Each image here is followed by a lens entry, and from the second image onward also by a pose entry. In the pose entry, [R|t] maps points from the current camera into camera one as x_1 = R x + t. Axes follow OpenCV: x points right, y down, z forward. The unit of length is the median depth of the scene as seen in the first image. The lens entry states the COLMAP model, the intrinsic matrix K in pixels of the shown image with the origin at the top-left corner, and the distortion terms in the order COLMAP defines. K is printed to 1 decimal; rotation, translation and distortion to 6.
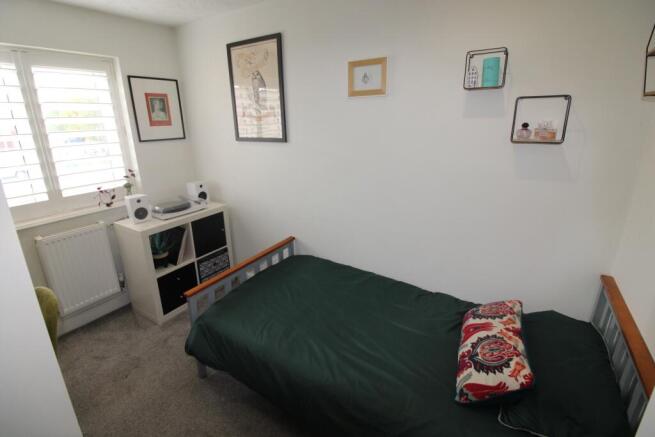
lens RADIAL K [[304.9, 0, 334.1], [0, 304.9, 219.5], [0, 0, 1]] dist [-0.016132, -0.003550]
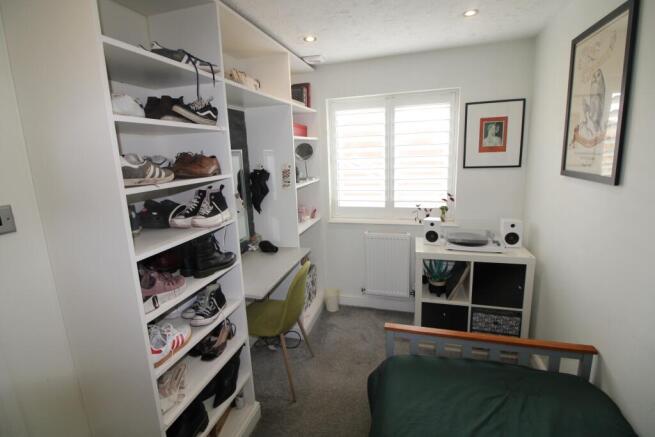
lens RADIAL K [[304.9, 0, 312.1], [0, 304.9, 214.7], [0, 0, 1]] dist [-0.016132, -0.003550]
pose [[0.235378, 0.199422, -0.951224, 0.212104], [-0.270990, 0.953375, 0.132817, -0.107991], [0.933360, 0.226511, 0.278445, 0.296228]]
